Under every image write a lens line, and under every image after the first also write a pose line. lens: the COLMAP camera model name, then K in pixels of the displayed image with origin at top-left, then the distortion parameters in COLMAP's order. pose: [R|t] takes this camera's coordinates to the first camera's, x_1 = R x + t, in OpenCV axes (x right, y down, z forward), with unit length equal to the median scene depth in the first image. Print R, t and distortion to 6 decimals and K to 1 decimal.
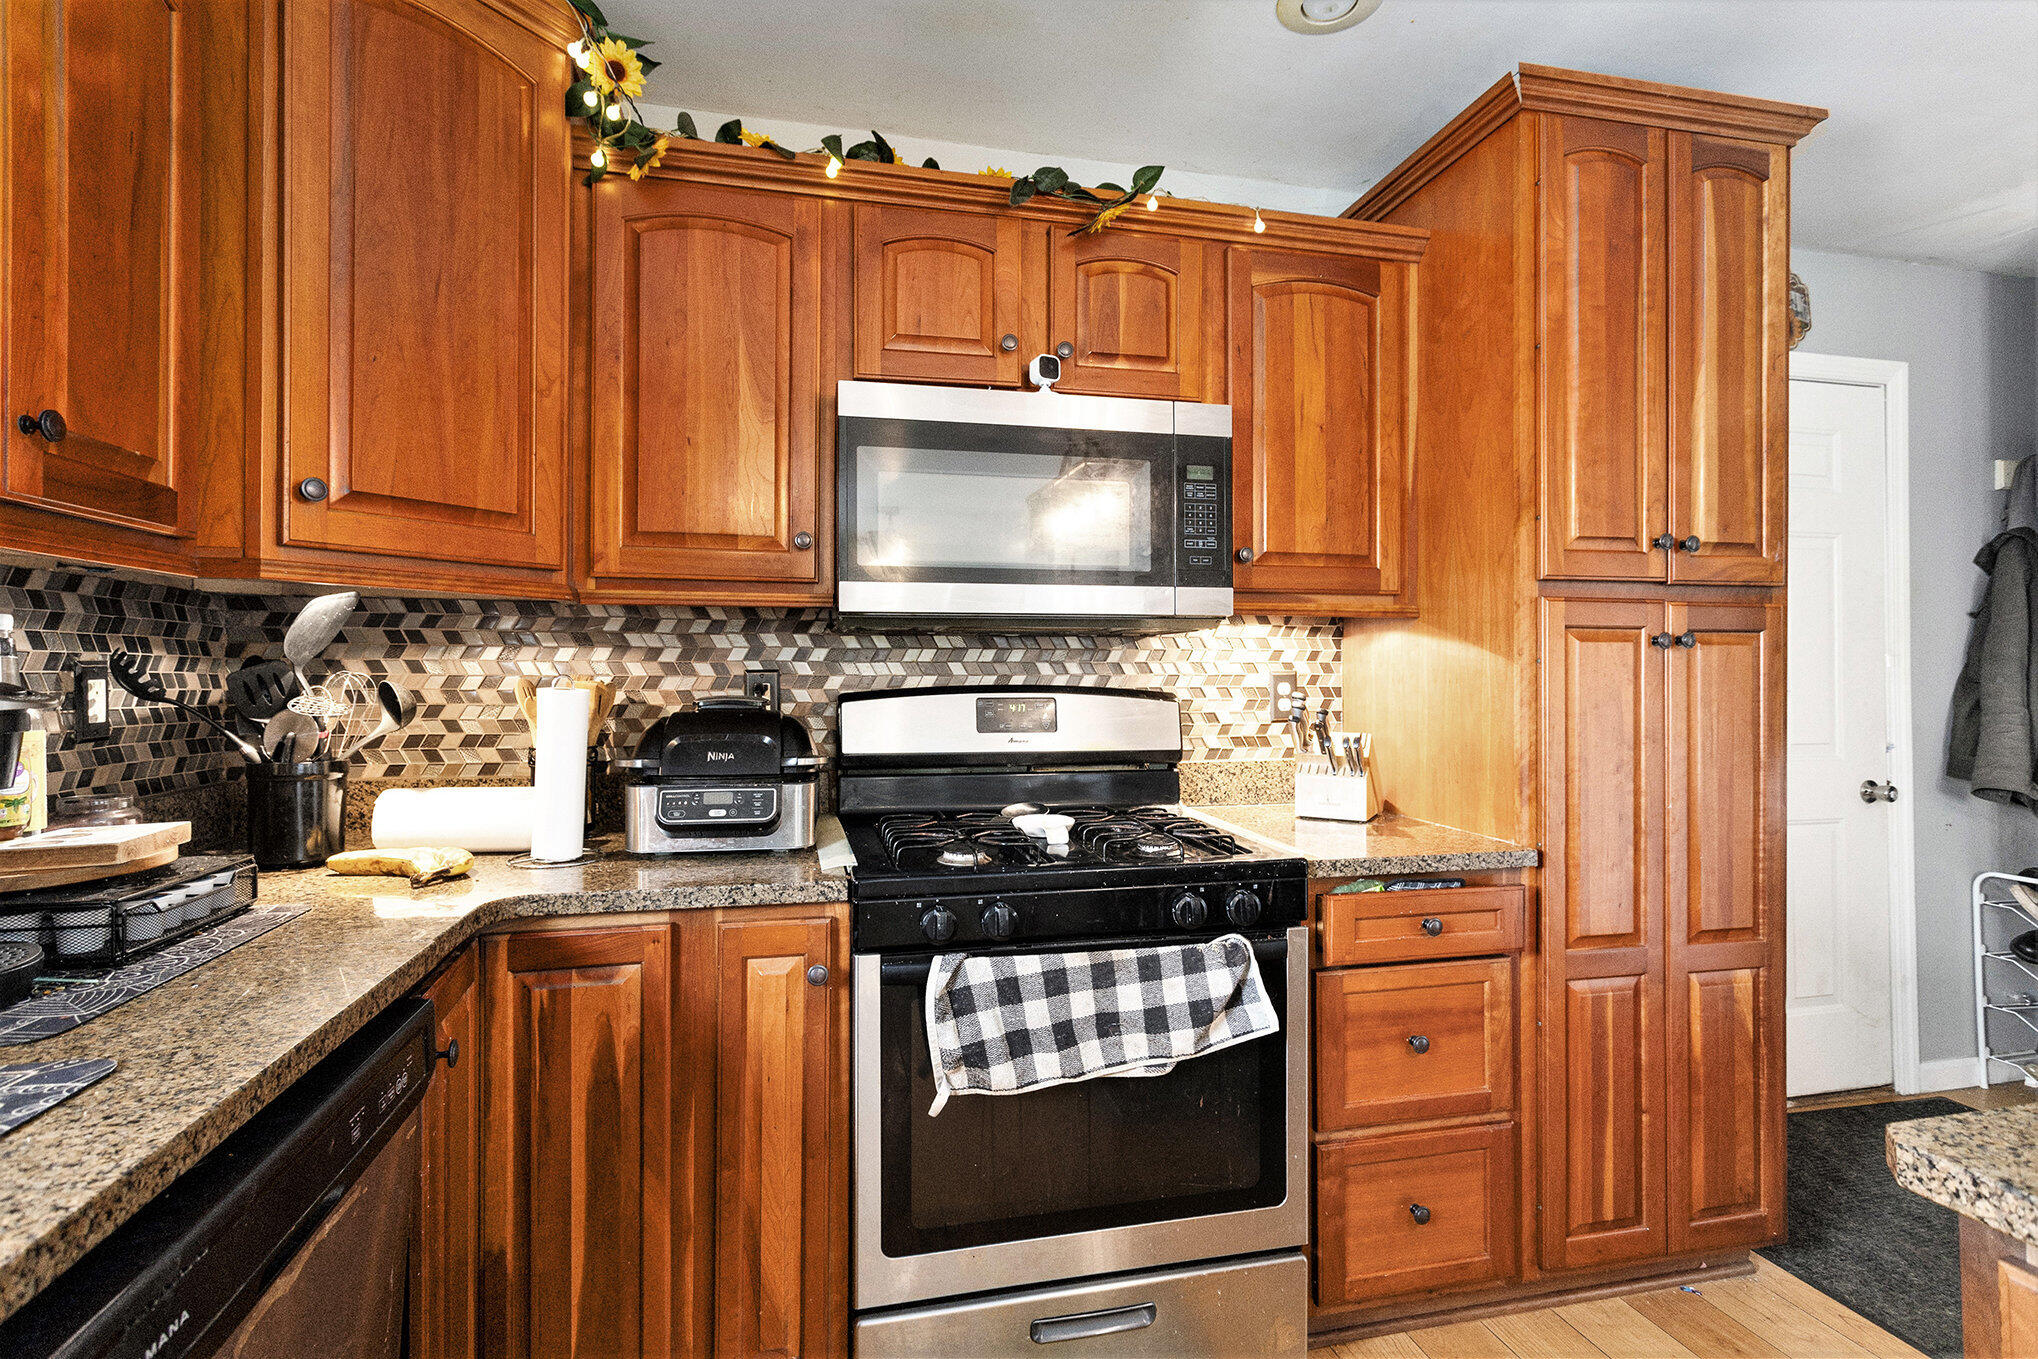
lens RADIAL K [[968.2, 0, 1021.5], [0, 968.2, 667.7], [0, 0, 1]] dist [-0.000360, -0.000190]
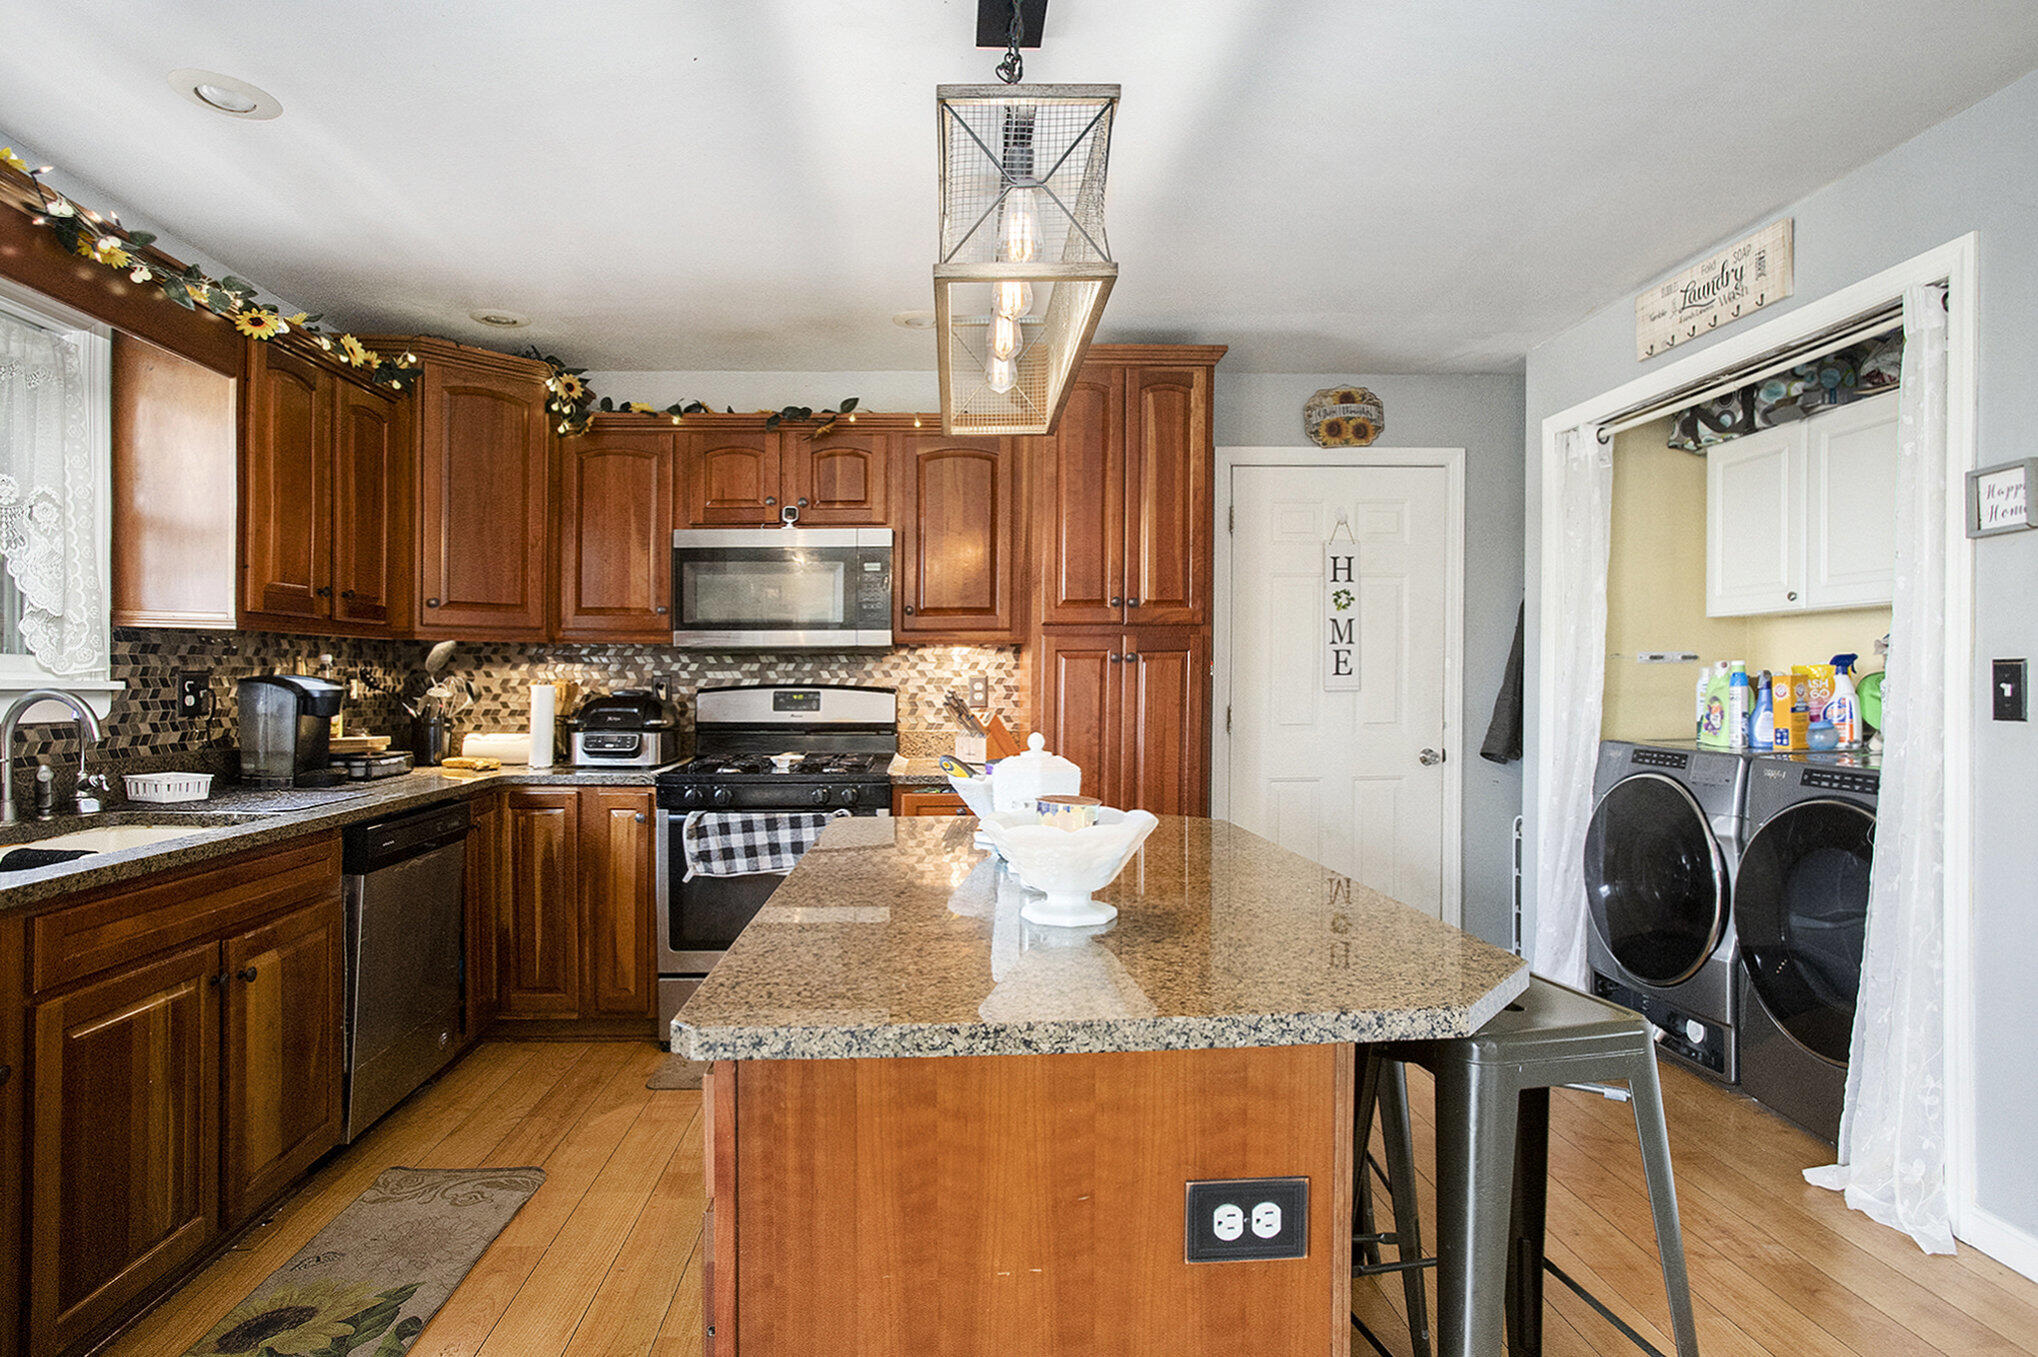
lens RADIAL K [[1070.7, 0, 988.7], [0, 1070.7, 658.5], [0, 0, 1]] dist [-0.014499, 0.000407]
pose [[0.982498, -0.005554, -0.186188, 0.848456], [0.002841, 0.999886, -0.014838, 0.002005], [0.186249, 0.014049, 0.982402, -1.025360]]
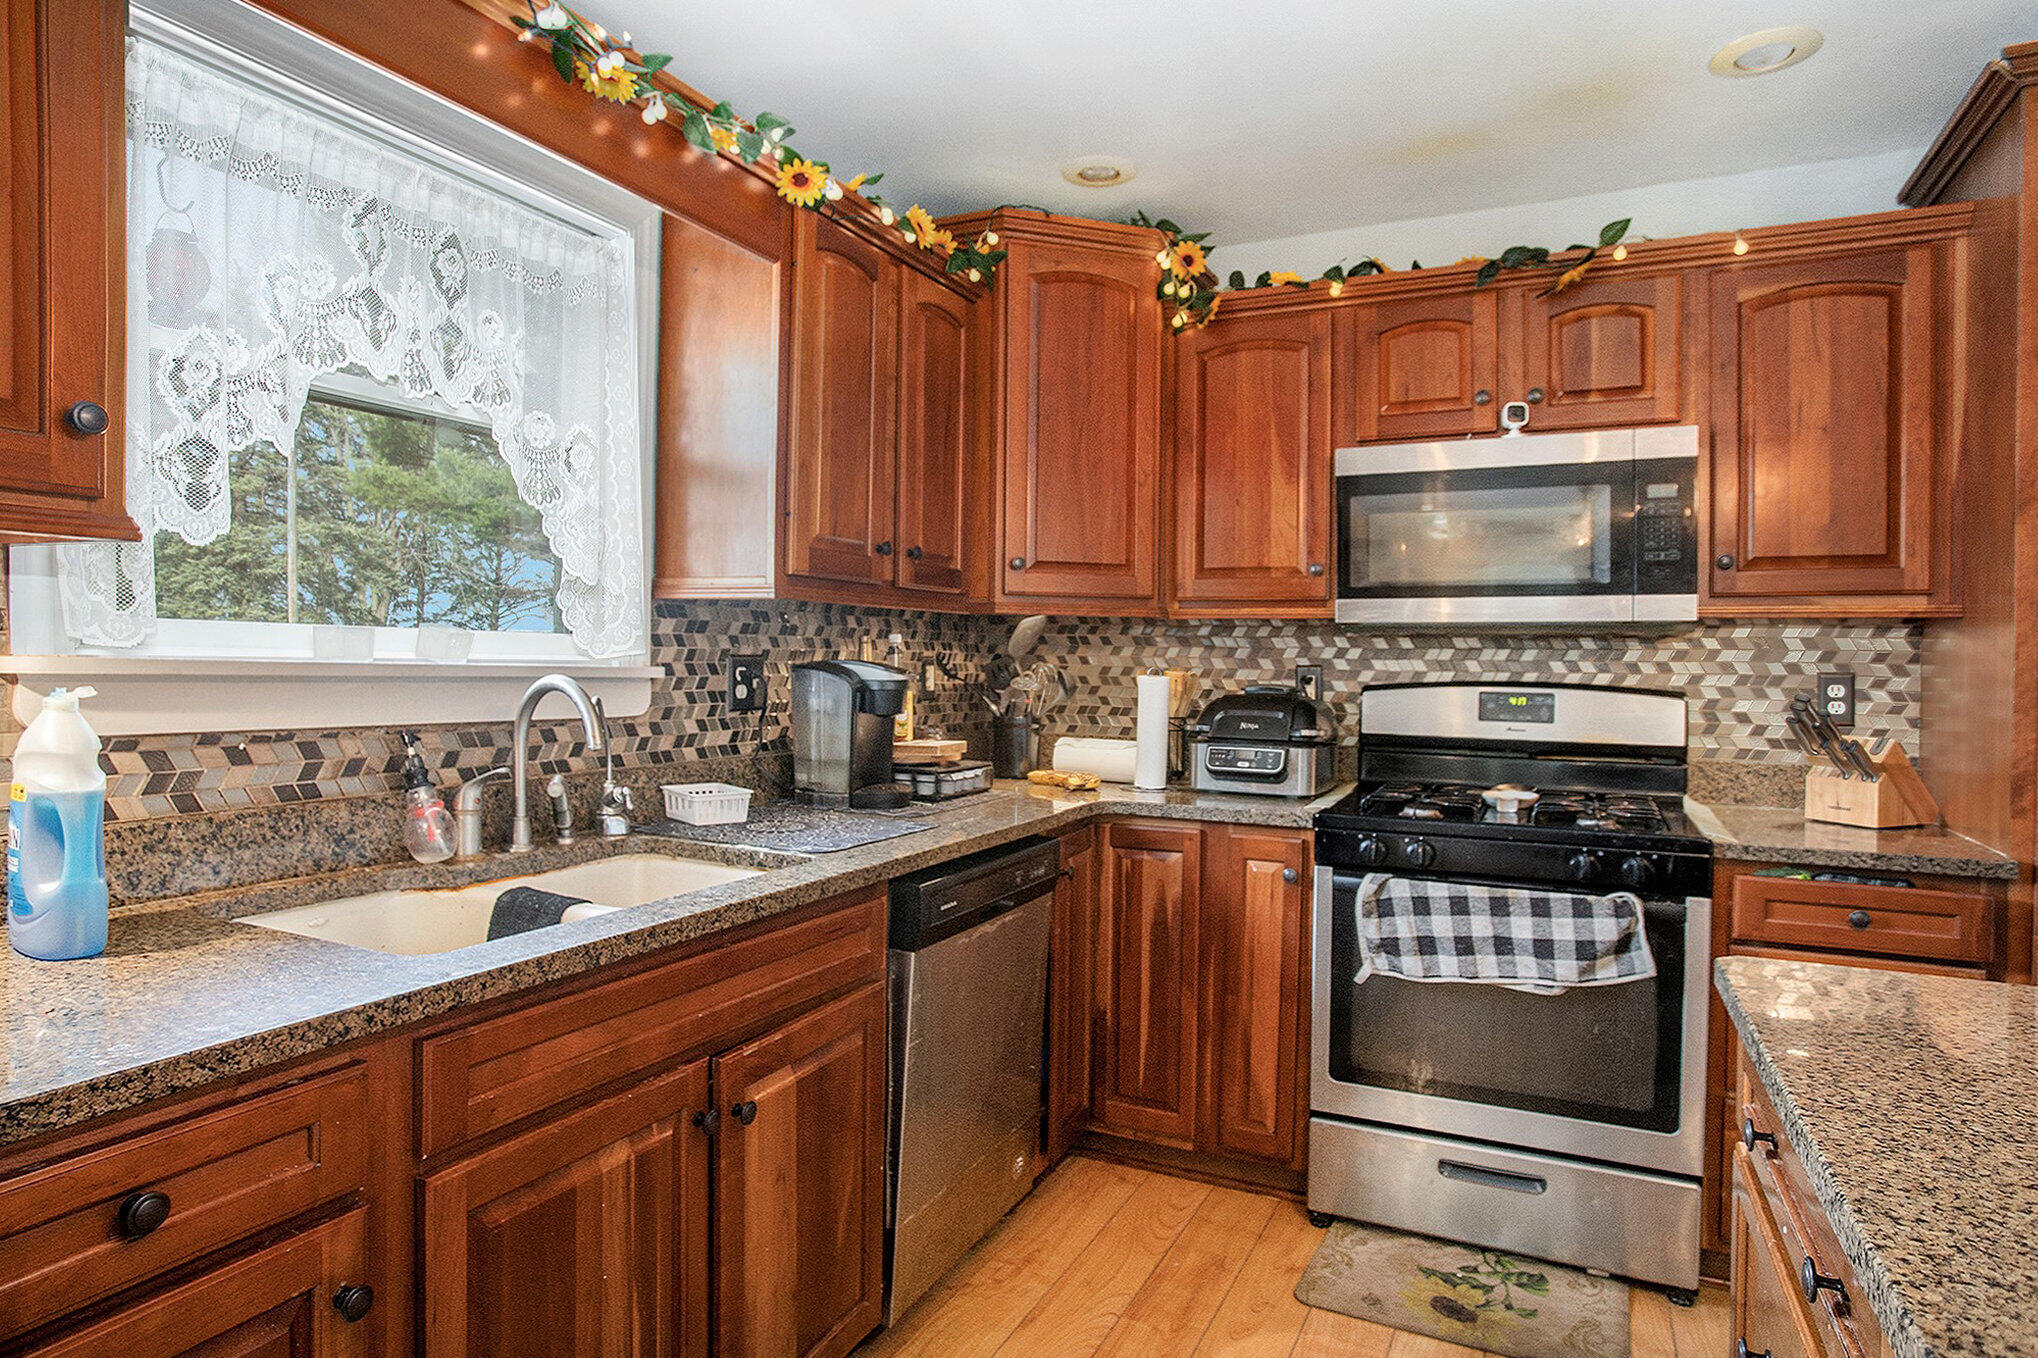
lens RADIAL K [[1199.4, 0, 1019.0], [0, 1199.4, 679.0], [0, 0, 1]] dist [-0.057796, 0.036917]
pose [[0.773669, 0.019141, -0.633301, 0.521480], [-0.008465, 0.999767, 0.019877, -0.008998], [0.633533, -0.010017, 0.773650, -0.553715]]
